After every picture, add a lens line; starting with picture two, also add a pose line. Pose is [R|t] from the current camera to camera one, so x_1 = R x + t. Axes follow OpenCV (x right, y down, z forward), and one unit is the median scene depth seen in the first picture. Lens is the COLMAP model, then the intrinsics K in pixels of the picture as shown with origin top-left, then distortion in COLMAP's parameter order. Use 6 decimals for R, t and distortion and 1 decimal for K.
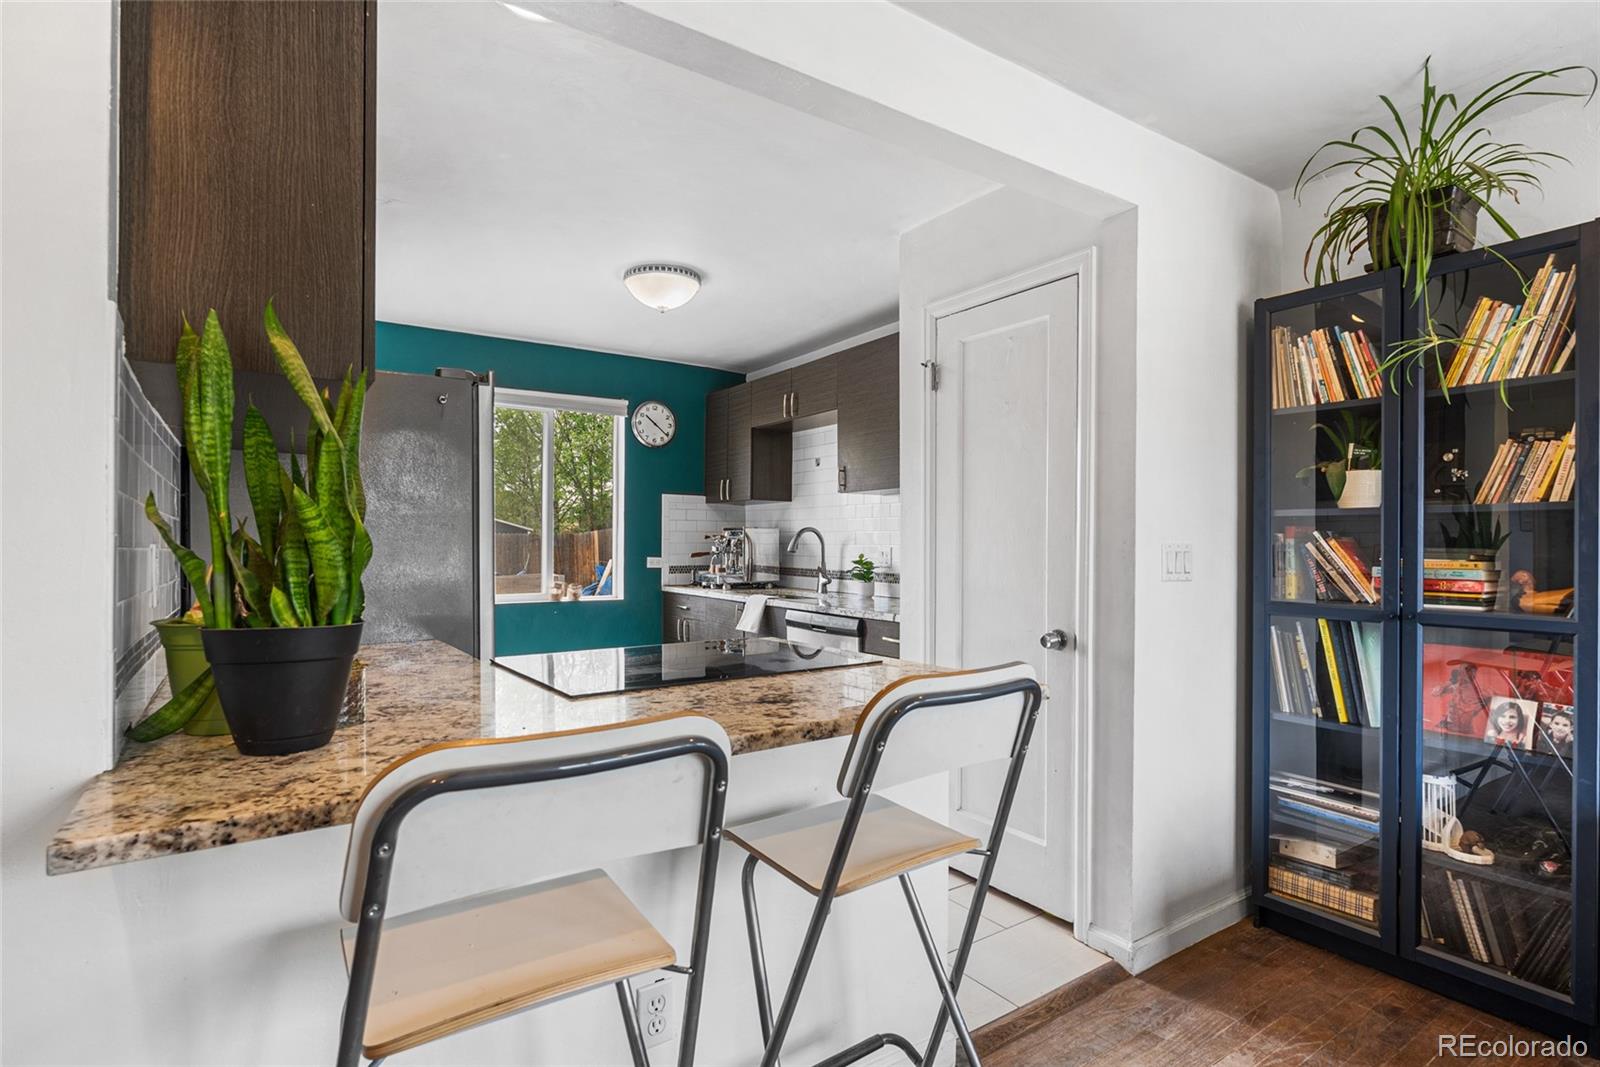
lens RADIAL K [[789.3, 0, 797.8], [0, 789.3, 543.9], [0, 0, 1]] dist [-0.003253, 0.000677]
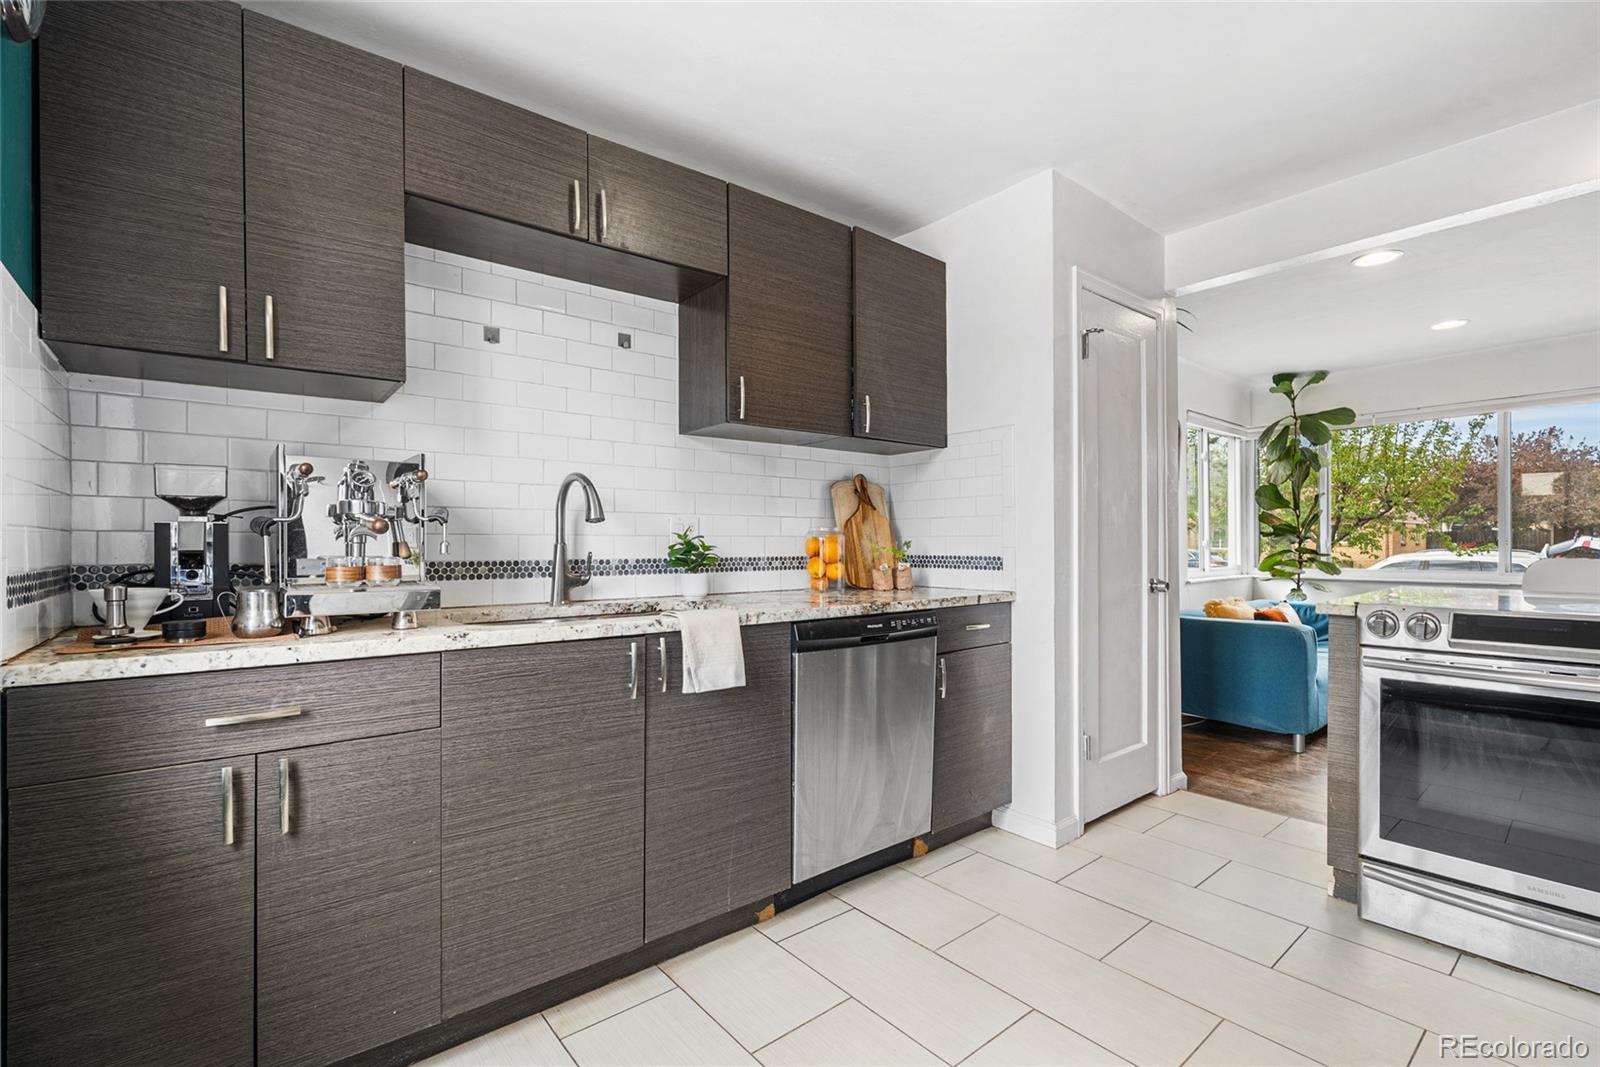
lens RADIAL K [[730.7, 0, 800.3], [0, 730.7, 548.3], [0, 0, 1]] dist [-0.000703, 0.000406]
pose [[-0.092198, -0.009419, 0.995696, -0.851471], [0.006209, 0.999930, 0.010034, 0.041511], [-0.995721, 0.007107, -0.092133, 1.704953]]
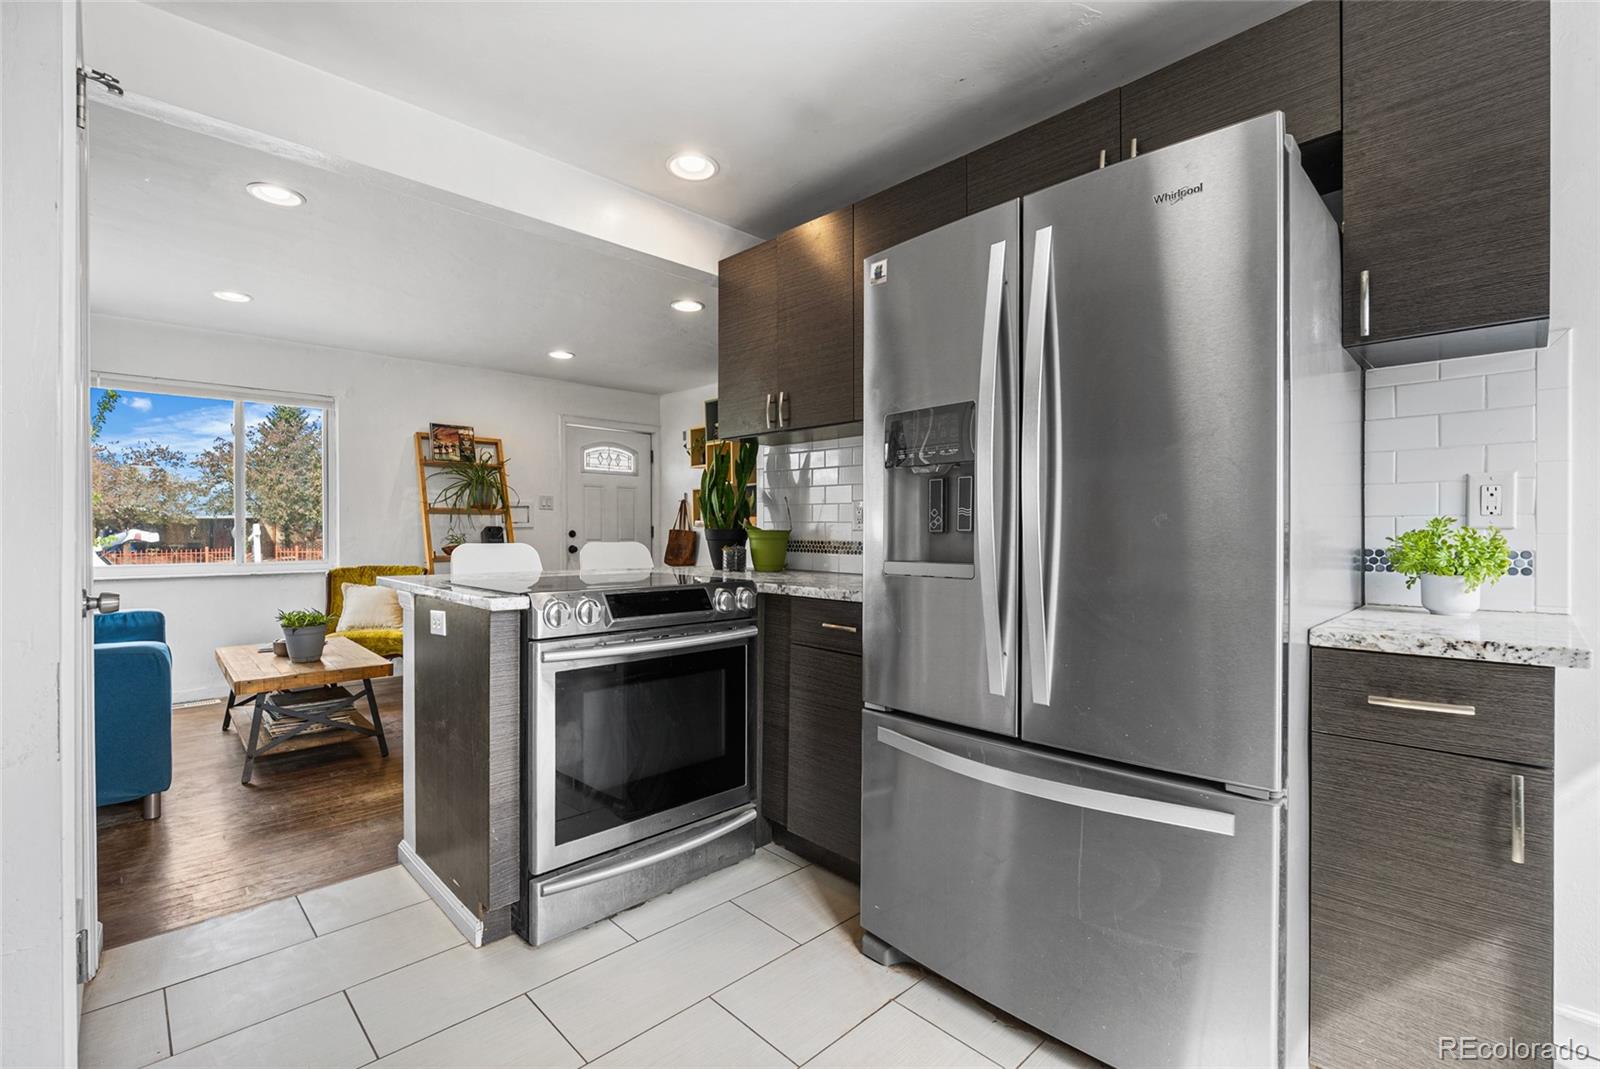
lens RADIAL K [[715.6, 0, 774.3], [0, 715.6, 533.6], [0, 0, 1]] dist [-0.001869, -0.000140]
pose [[-0.987561, -0.001671, -0.157230, -0.197124], [-0.001970, 0.999997, 0.001748, 0.054300], [0.157227, 0.002036, -0.987560, 1.750188]]
